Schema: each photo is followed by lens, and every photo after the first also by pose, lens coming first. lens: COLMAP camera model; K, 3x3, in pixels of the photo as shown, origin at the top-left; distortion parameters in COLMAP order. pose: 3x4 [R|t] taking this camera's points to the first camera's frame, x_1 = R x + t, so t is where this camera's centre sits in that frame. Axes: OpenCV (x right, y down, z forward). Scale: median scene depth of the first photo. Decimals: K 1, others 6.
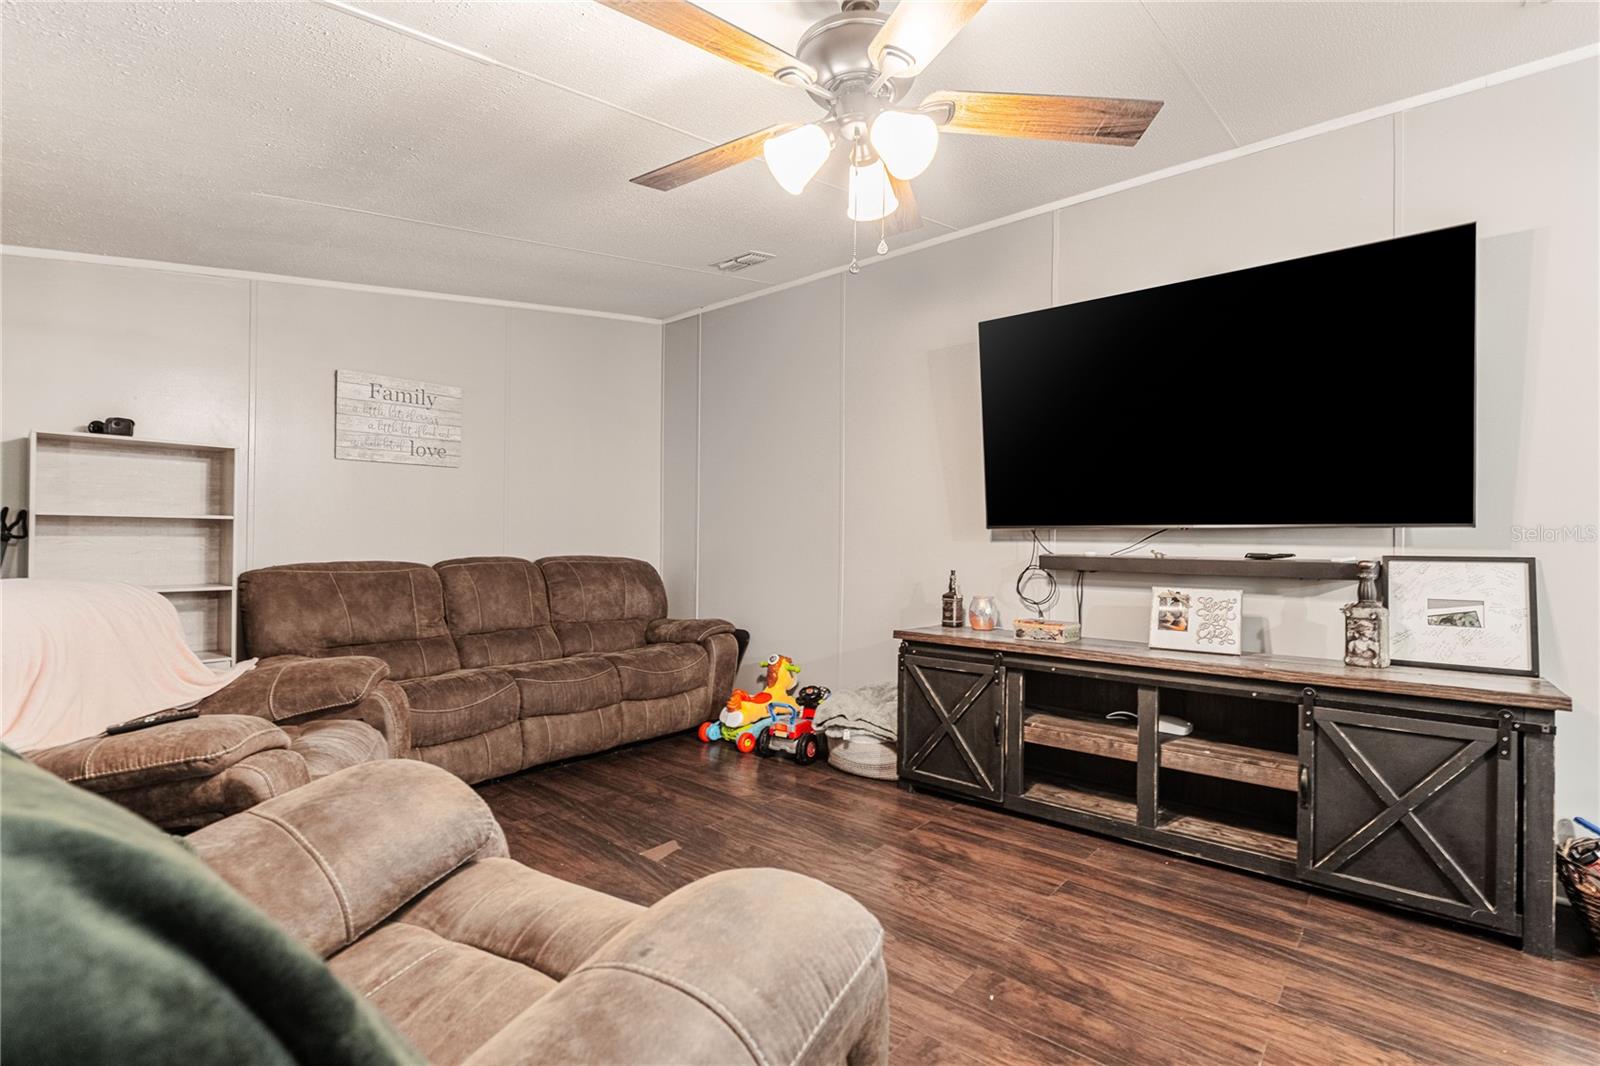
lens RADIAL K [[703.3, 0, 802.0], [0, 703.3, 547.6], [0, 0, 1]] dist [-0.007141, -0.000448]
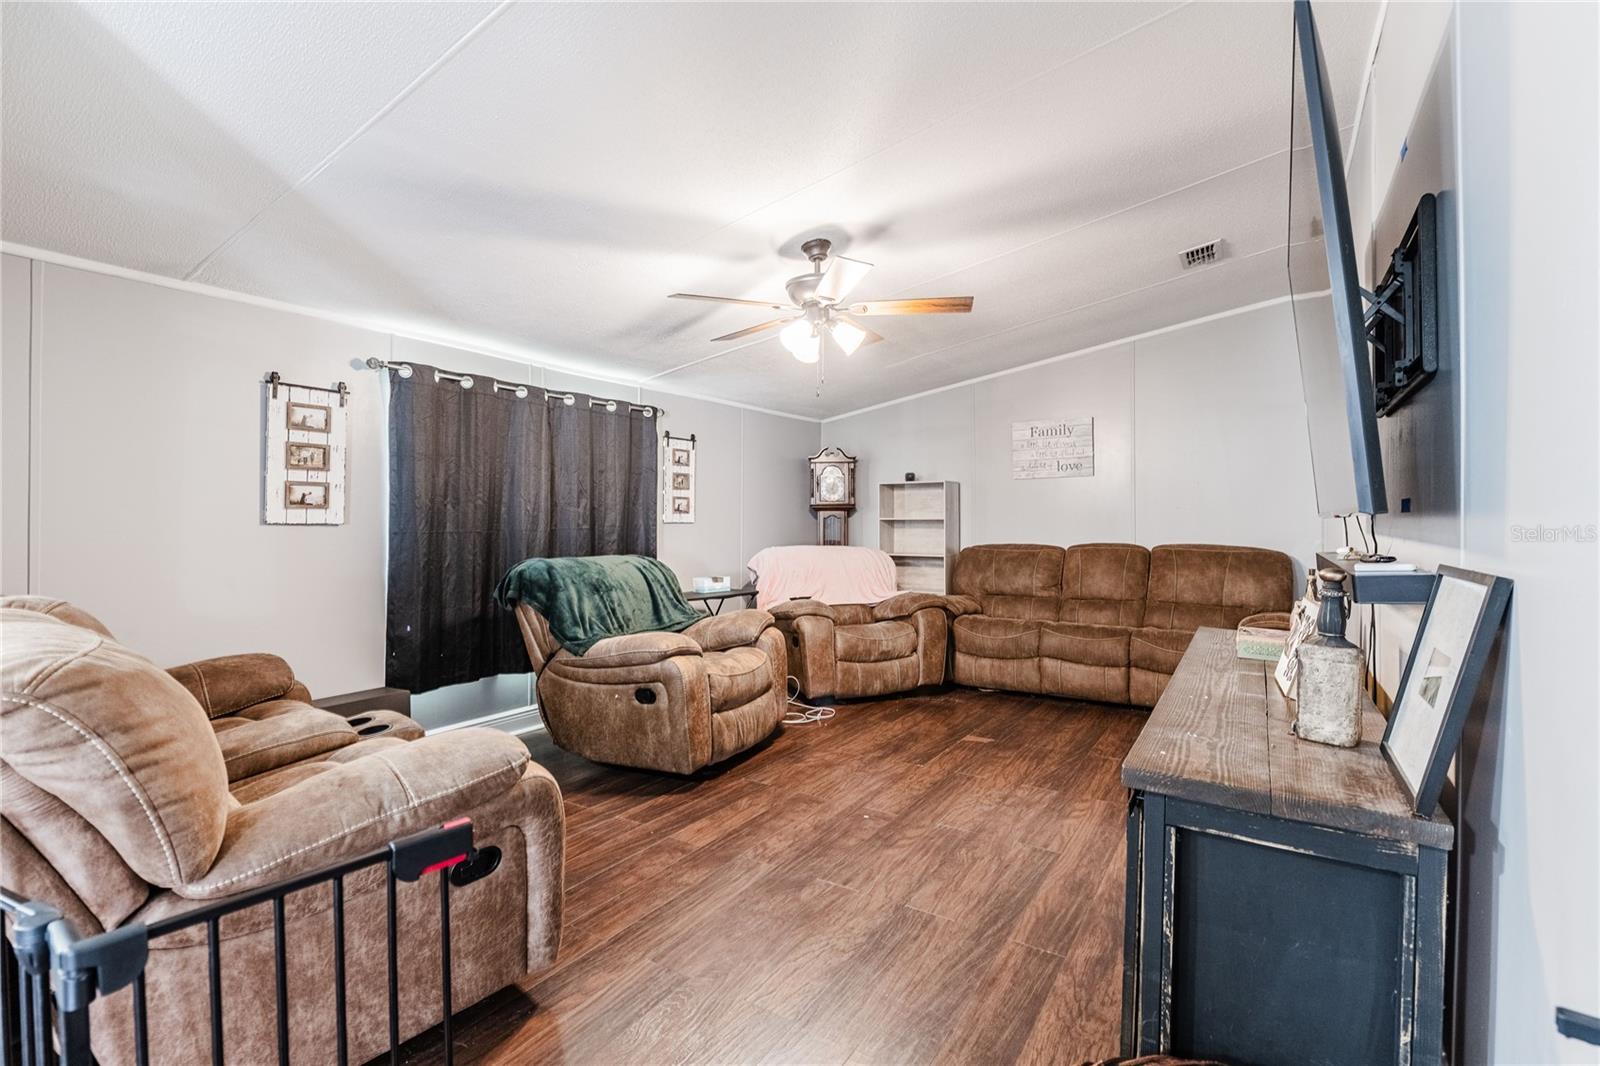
lens RADIAL K [[721.2, 0, 800.0], [0, 721.2, 533.0], [0, 0, 1]] dist [-0.004492, -0.000251]
pose [[0.133714, 0.002912, -0.991016, 1.118325], [-0.003634, 0.999990, 0.002448, -0.008298], [0.991013, 0.003274, 0.133723, 0.369513]]
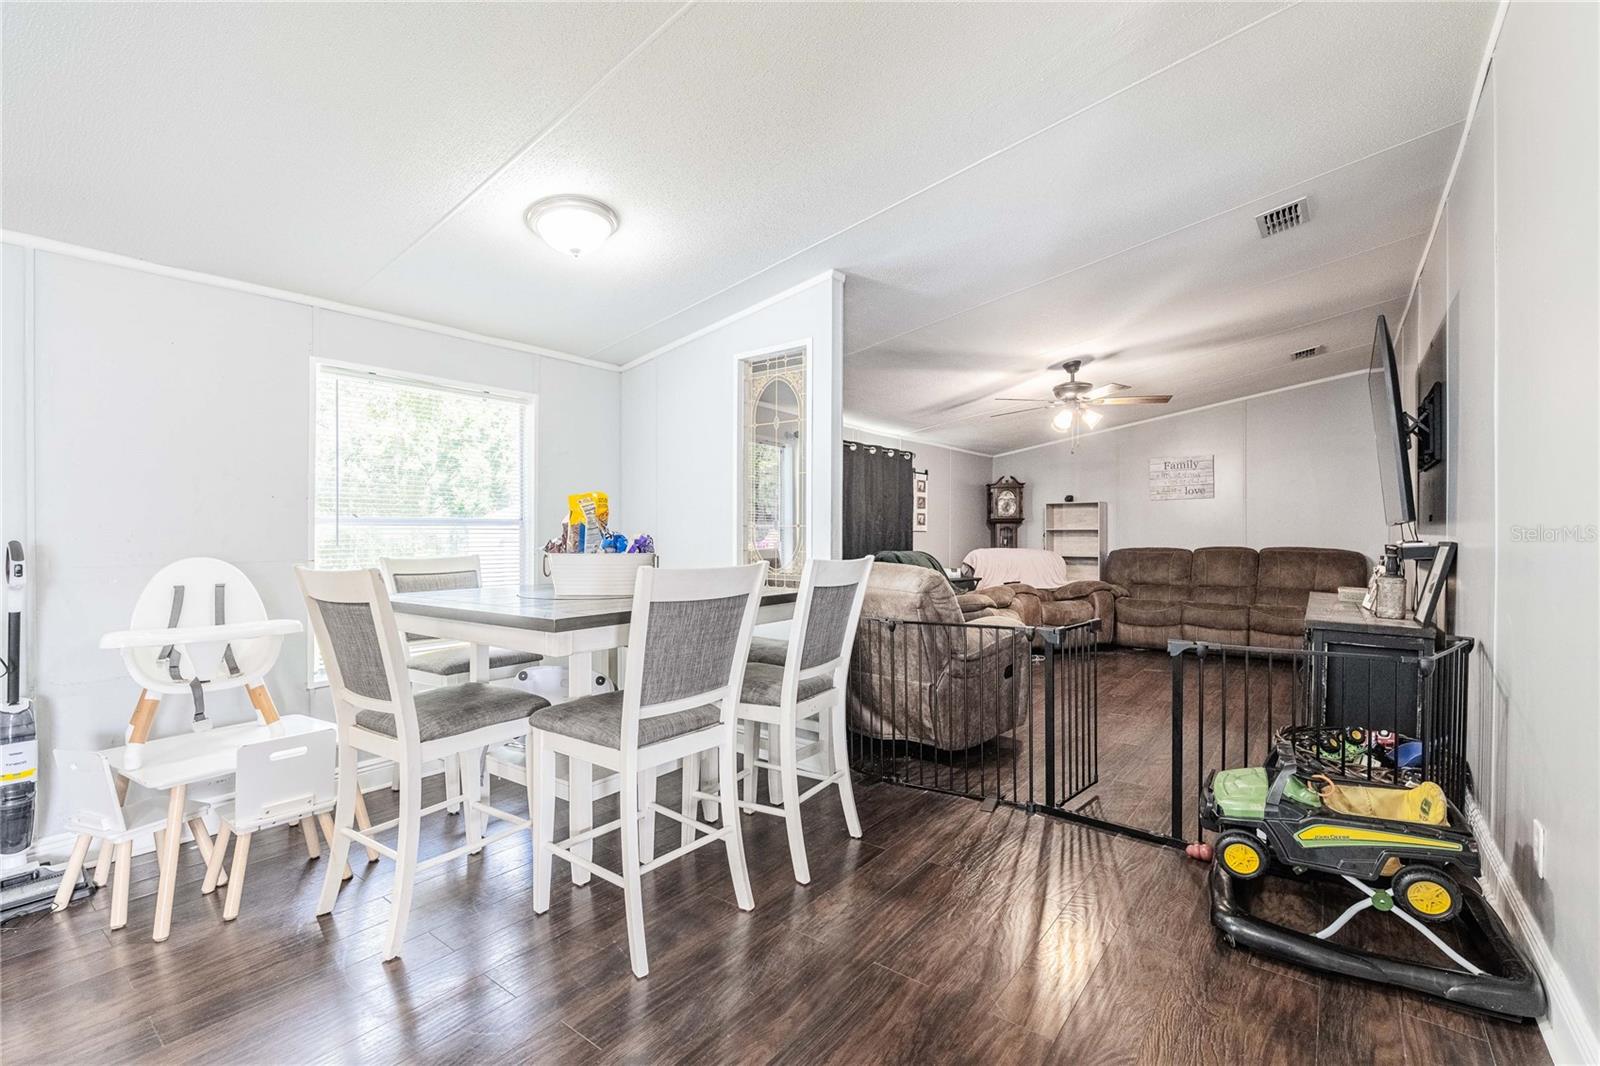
lens RADIAL K [[703.3, 0, 802.0], [0, 703.3, 547.6], [0, 0, 1]] dist [-0.007141, -0.000448]
pose [[0.063251, 0.002700, -0.997994, 1.788429], [-0.006514, 0.999976, 0.002293, 0.026980], [0.997976, 0.006356, 0.063267, -0.266370]]
